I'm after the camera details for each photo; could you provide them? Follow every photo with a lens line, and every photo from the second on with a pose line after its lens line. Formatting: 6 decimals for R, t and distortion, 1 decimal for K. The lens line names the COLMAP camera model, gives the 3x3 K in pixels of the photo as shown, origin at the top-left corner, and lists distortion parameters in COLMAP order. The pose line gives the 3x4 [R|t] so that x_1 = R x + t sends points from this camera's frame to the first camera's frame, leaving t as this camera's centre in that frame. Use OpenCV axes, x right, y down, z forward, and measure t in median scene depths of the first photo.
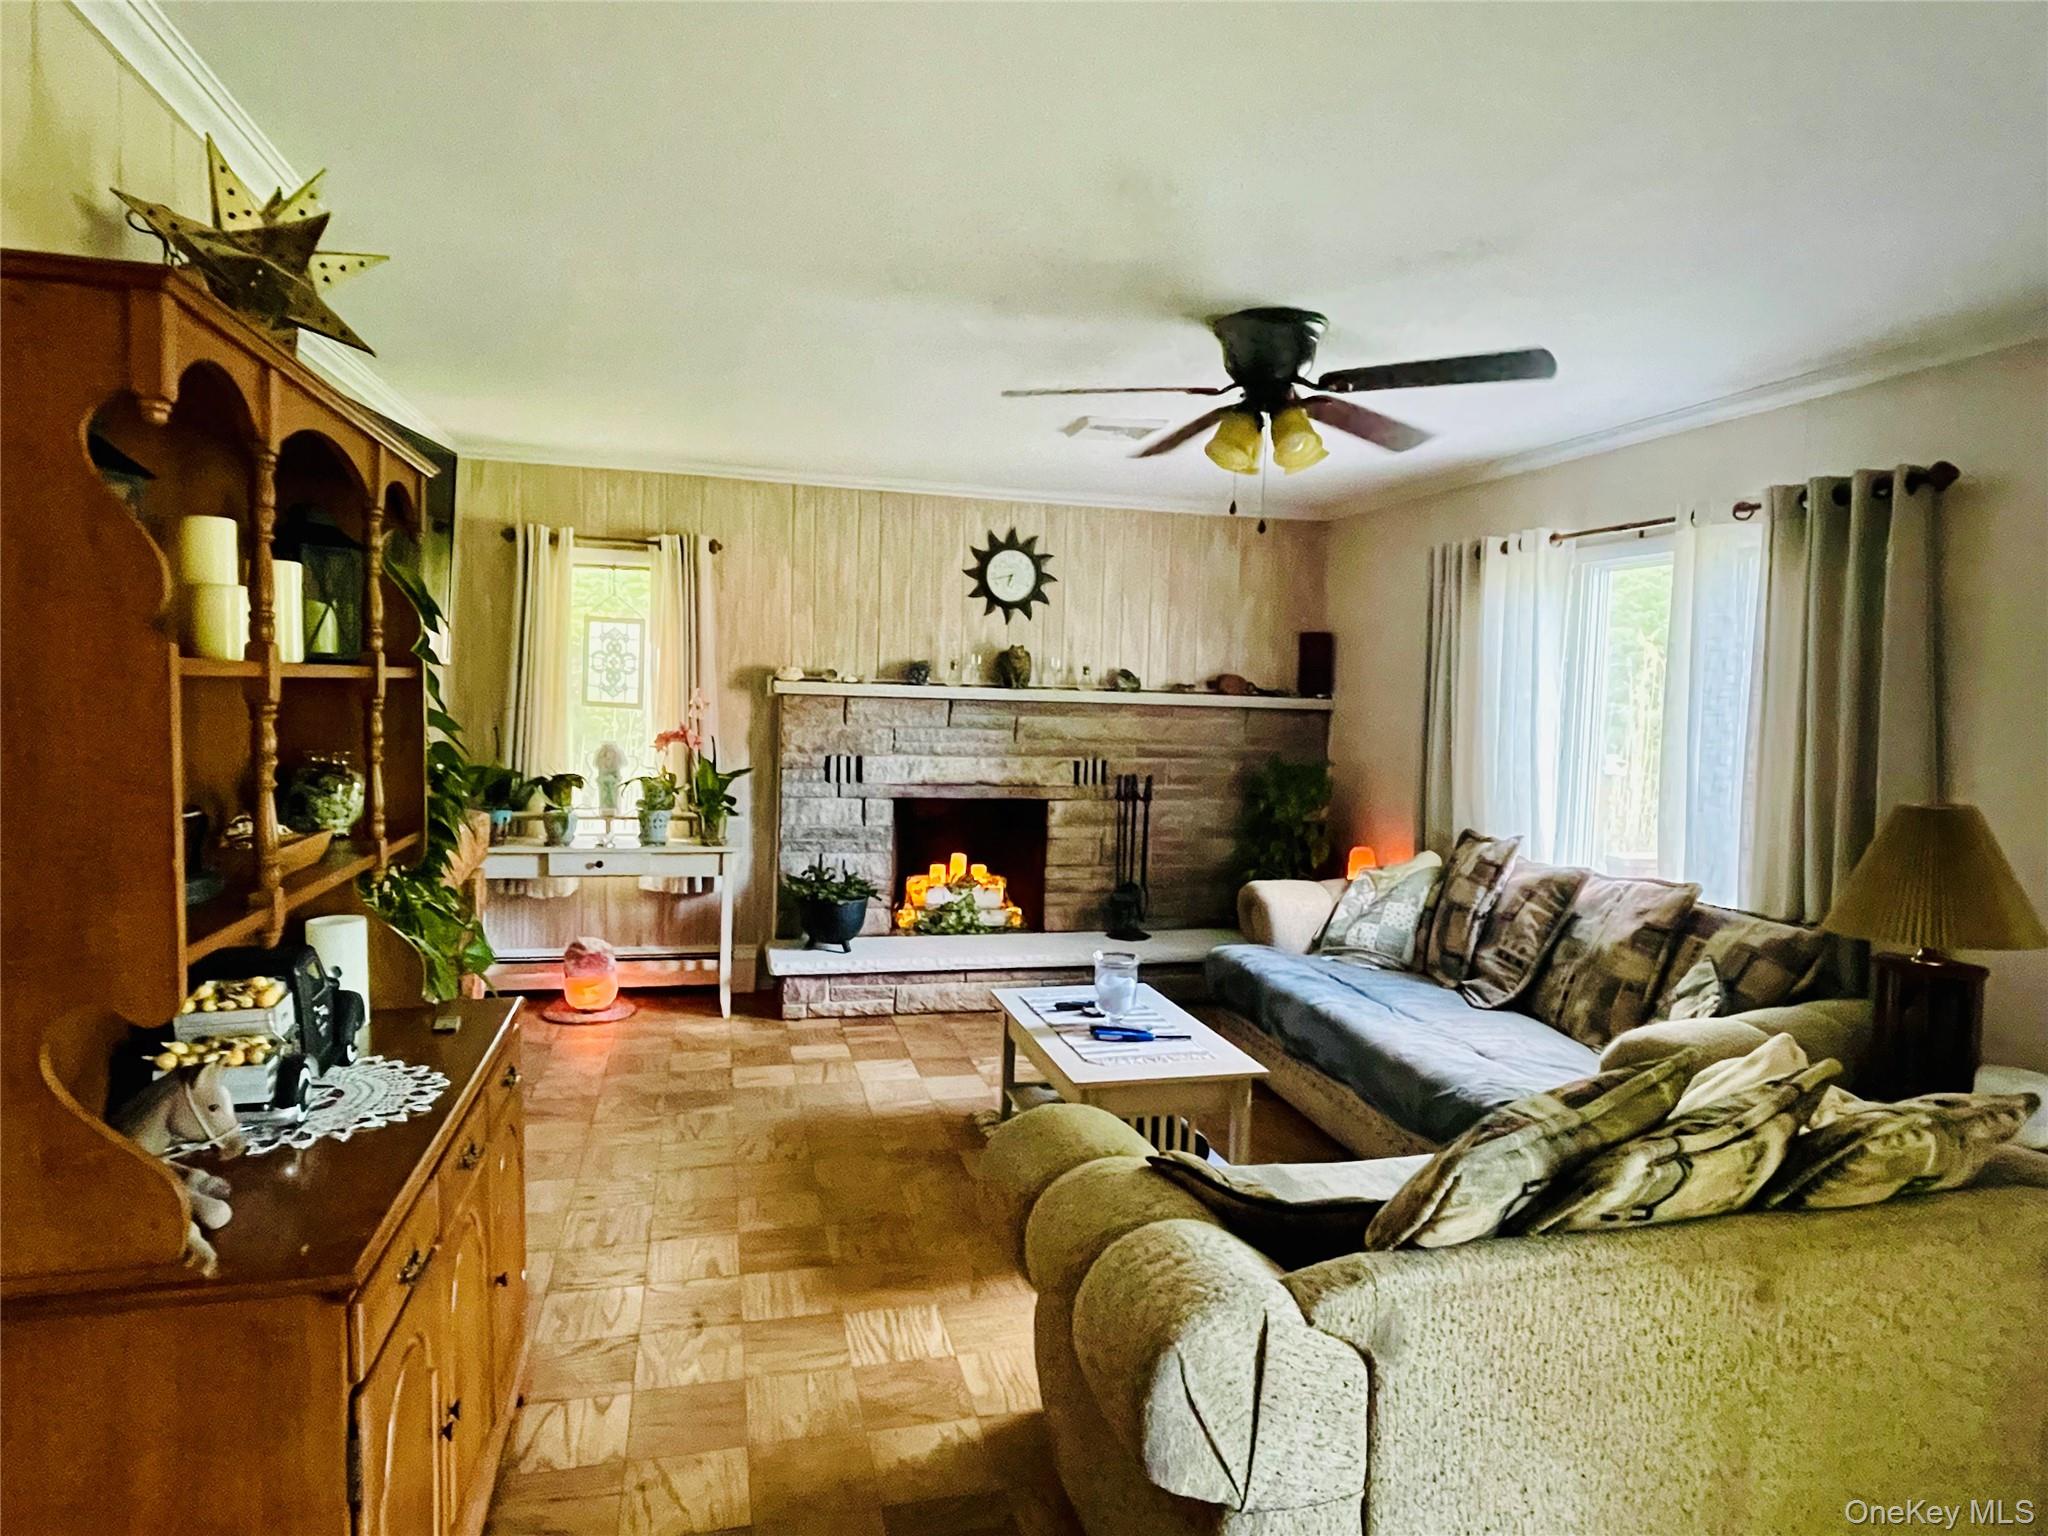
lens RADIAL K [[1184.4, 0, 1029.0], [0, 1184.4, 765.0], [0, 0, 1]] dist [0.019824, -0.002001]
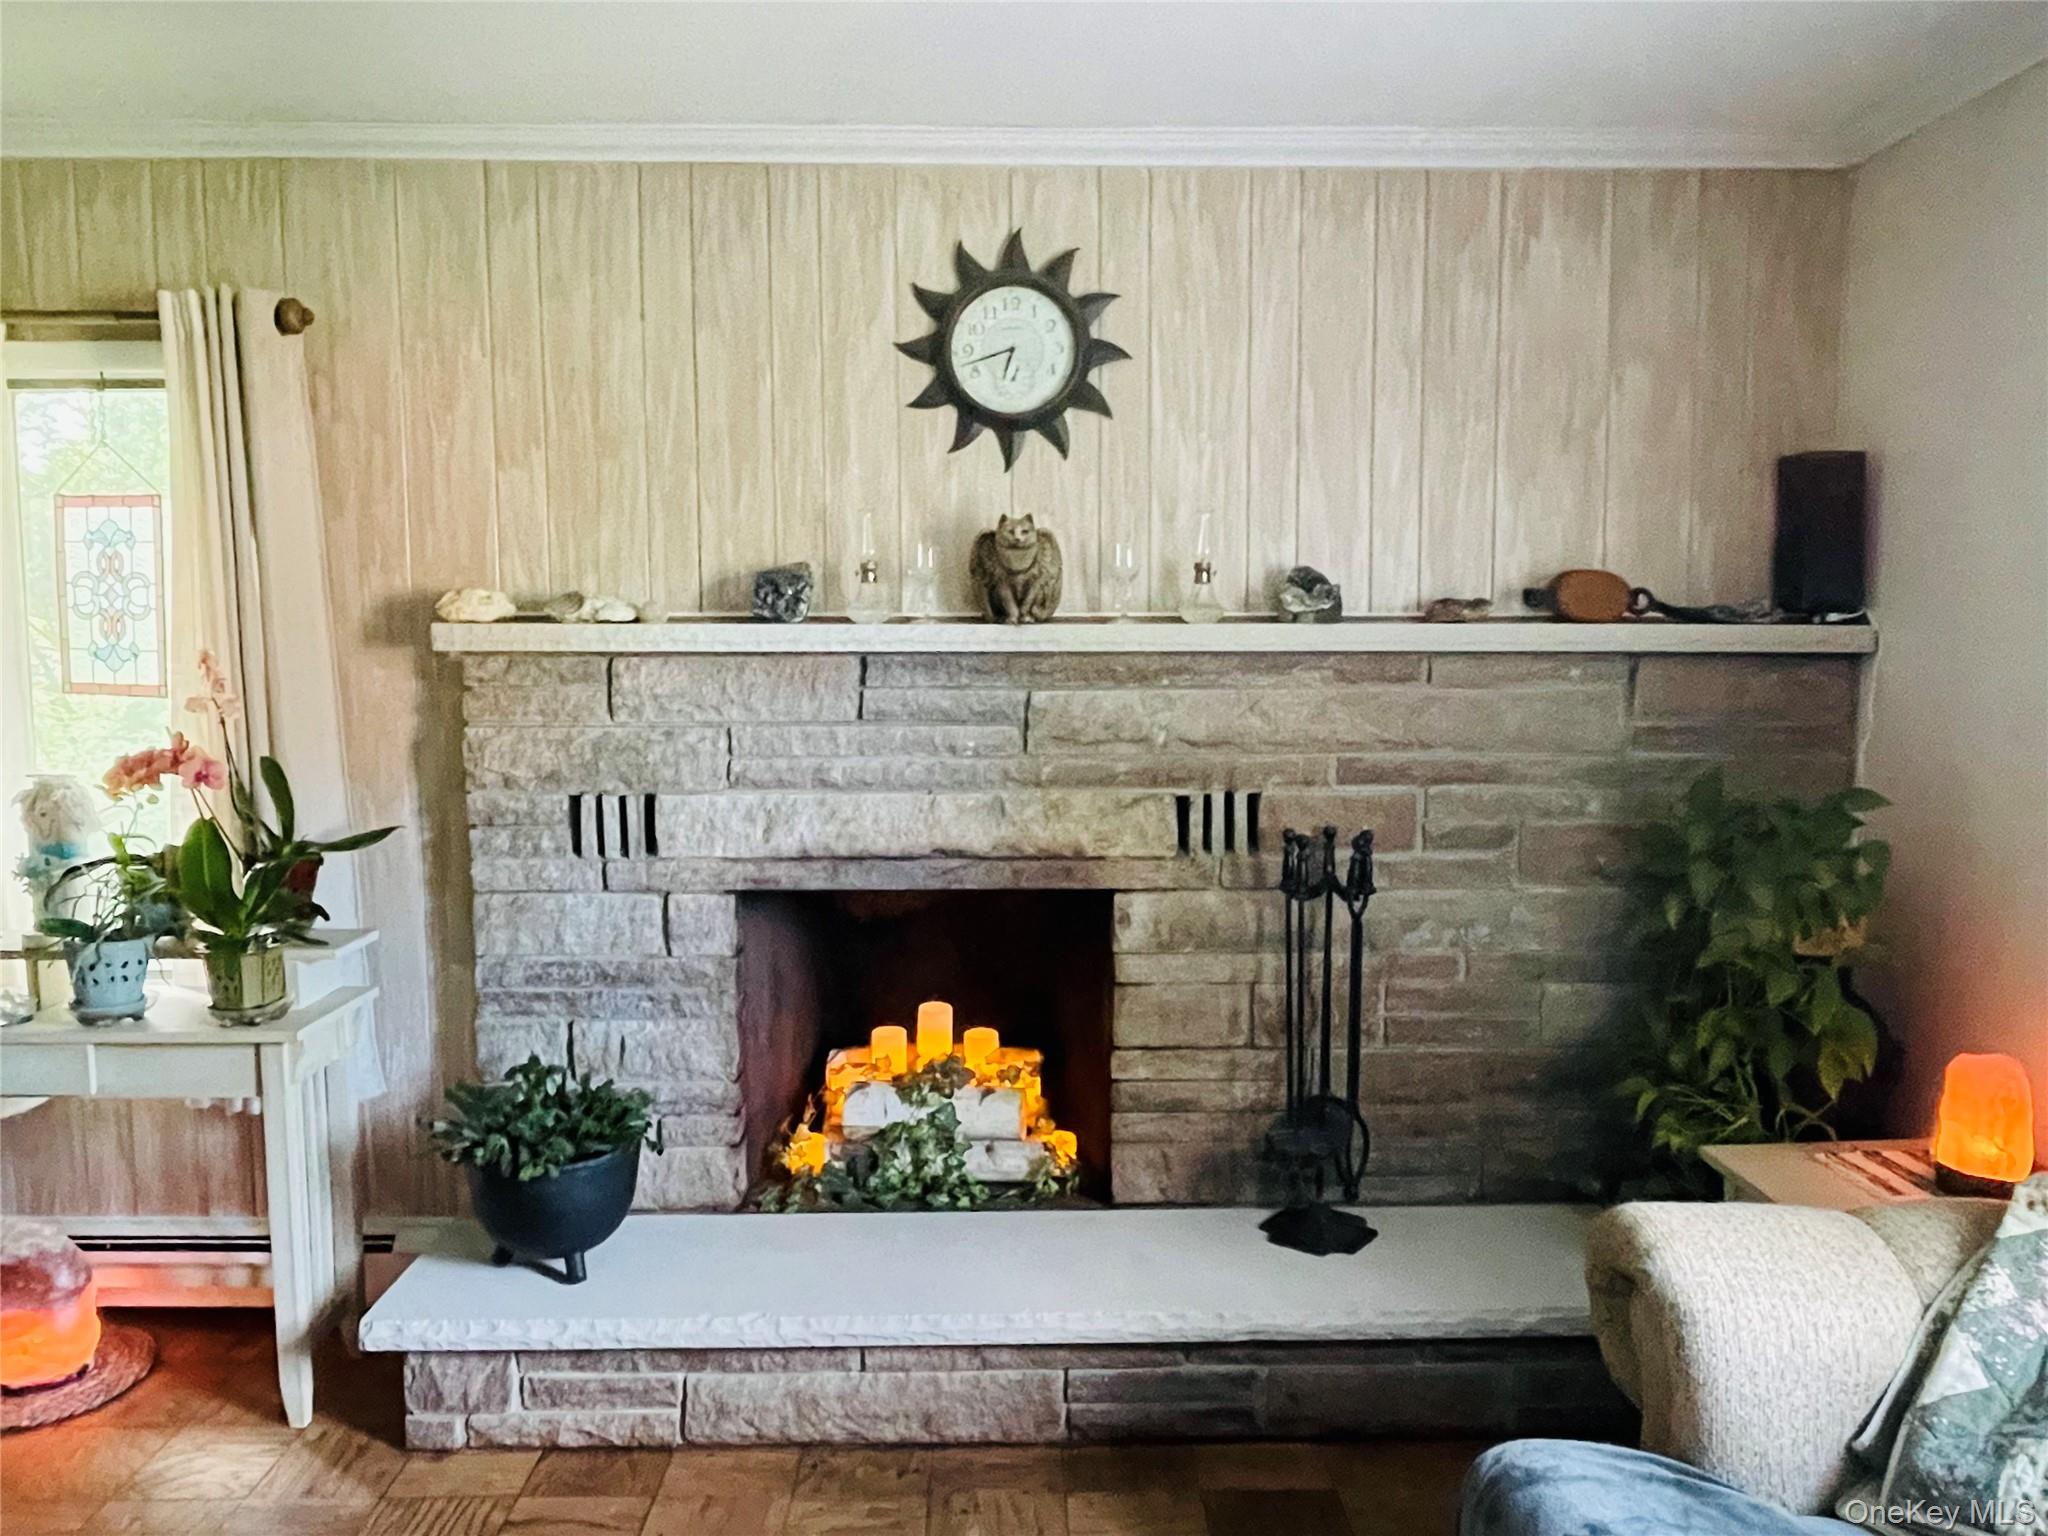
lens RADIAL K [[1452.9, 0, 1020.3], [0, 1452.9, 763.2], [0, 0, 1]] dist [0.005676, -0.013167]
pose [[0.970313, -0.012077, -0.241551, 0.111606], [0.016289, 0.999748, 0.015446, -0.024382], [0.241304, -0.018922, 0.970265, 0.522947]]
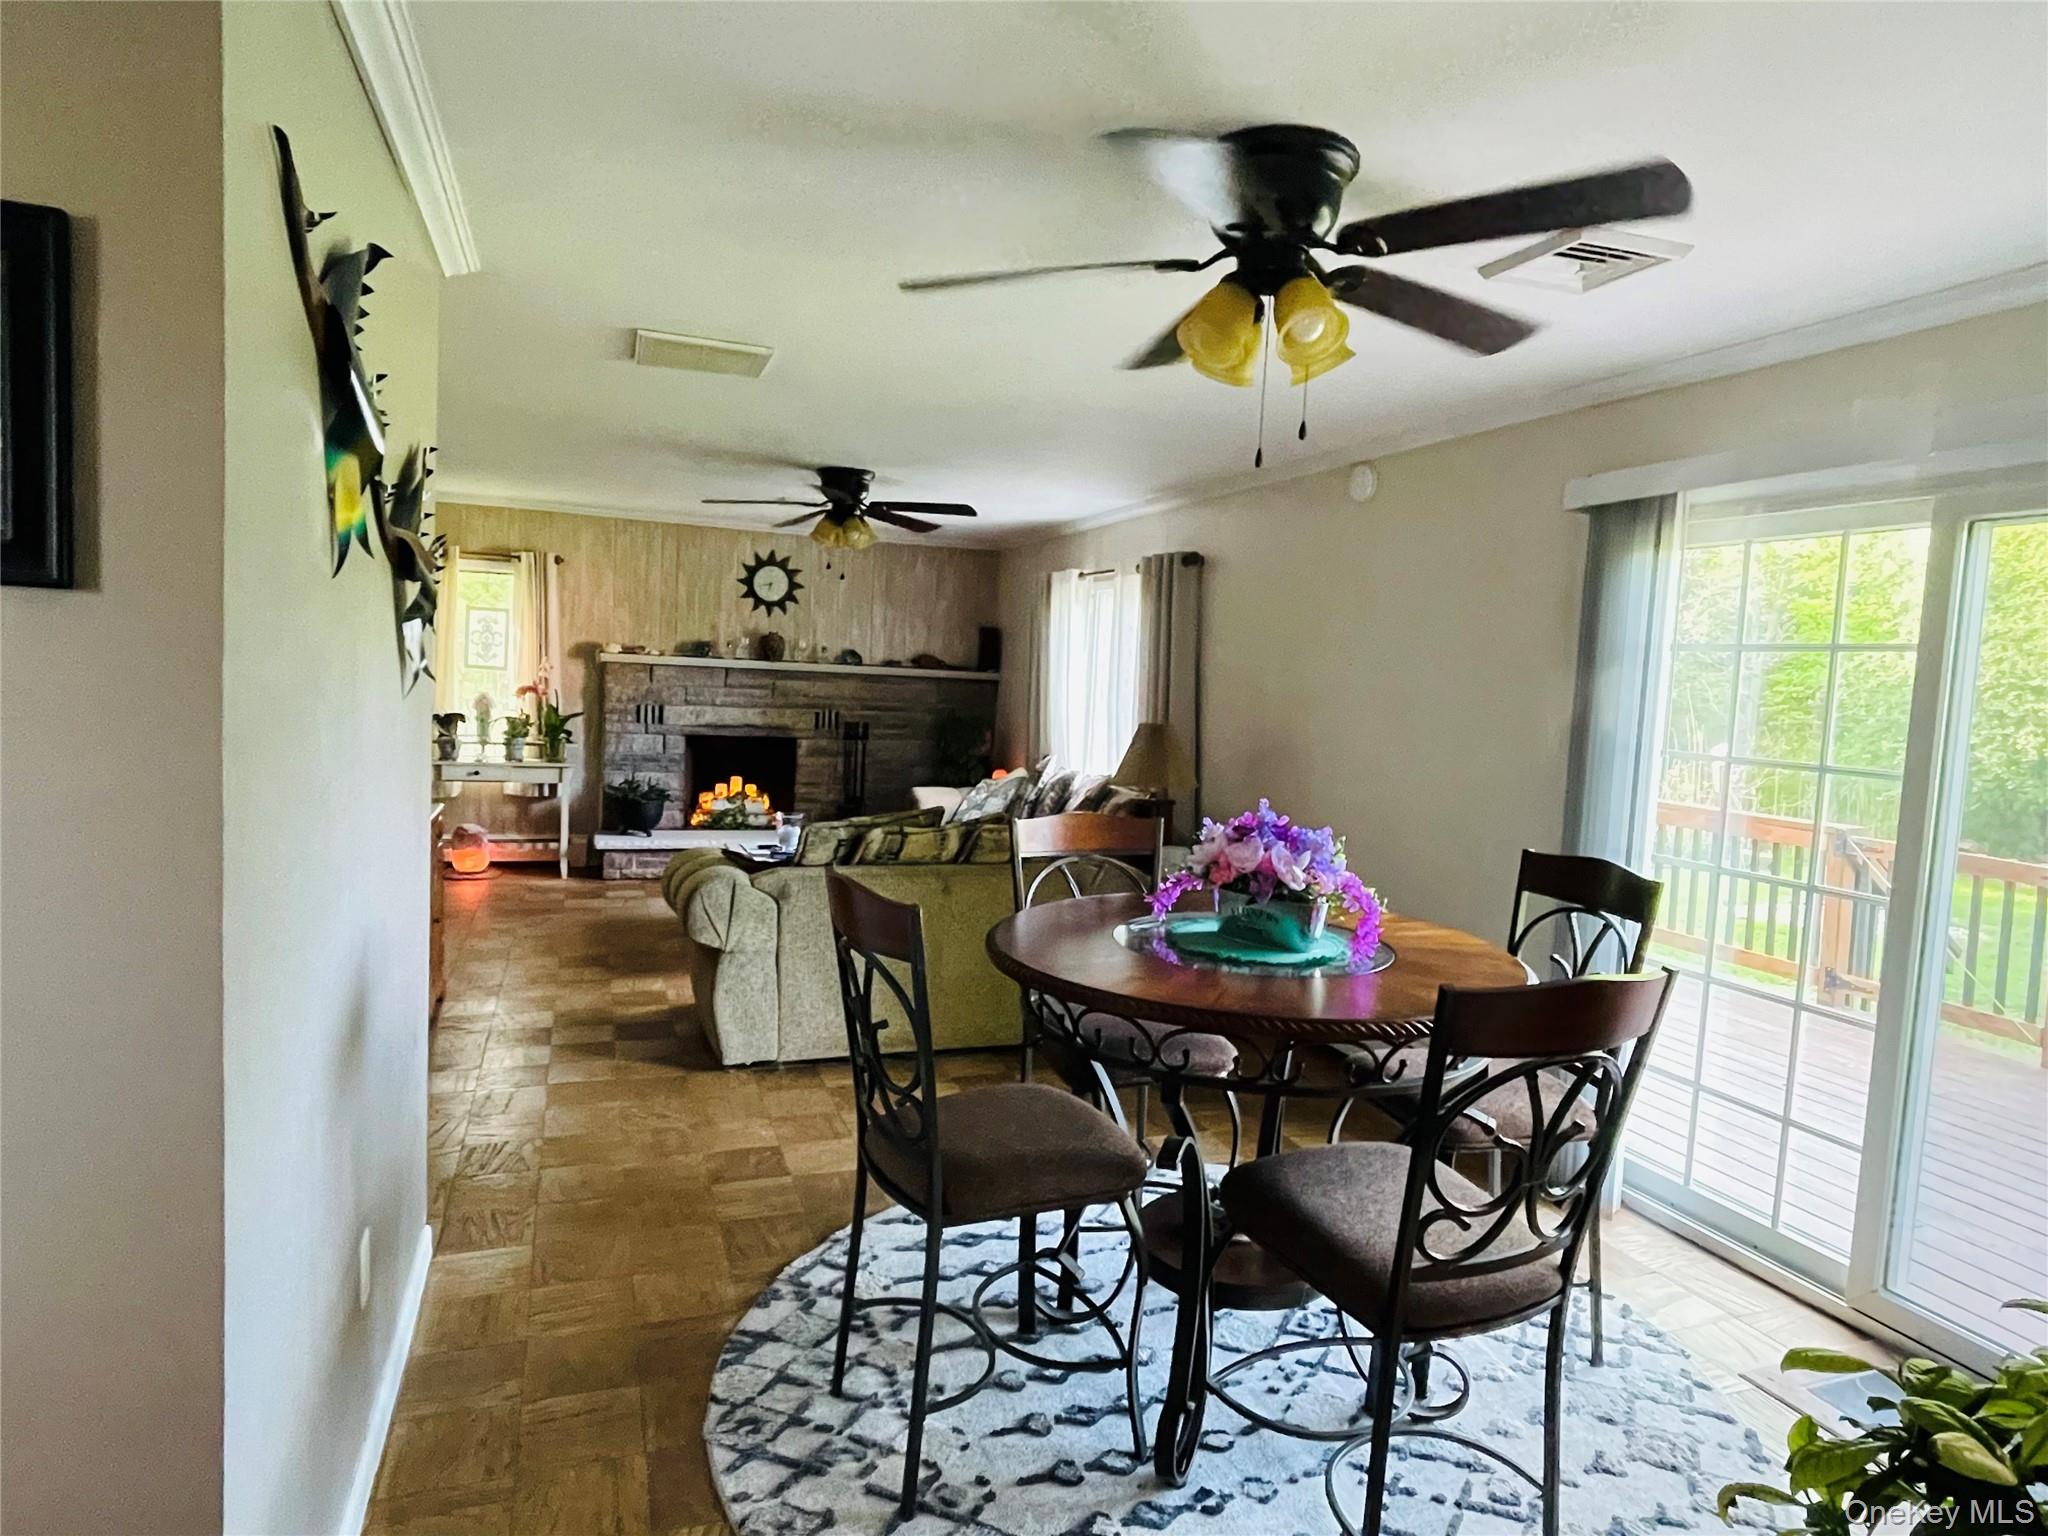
lens RADIAL K [[1184.4, 0, 1018.3], [0, 1184.4, 761.3], [0, 0, 1]] dist [0.019824, -0.002001]
pose [[0.996000, 0.010095, 0.088786, 0.164698], [-0.011263, 0.999856, 0.012665, 0.037312], [-0.088646, -0.013615, 0.995970, -0.492250]]
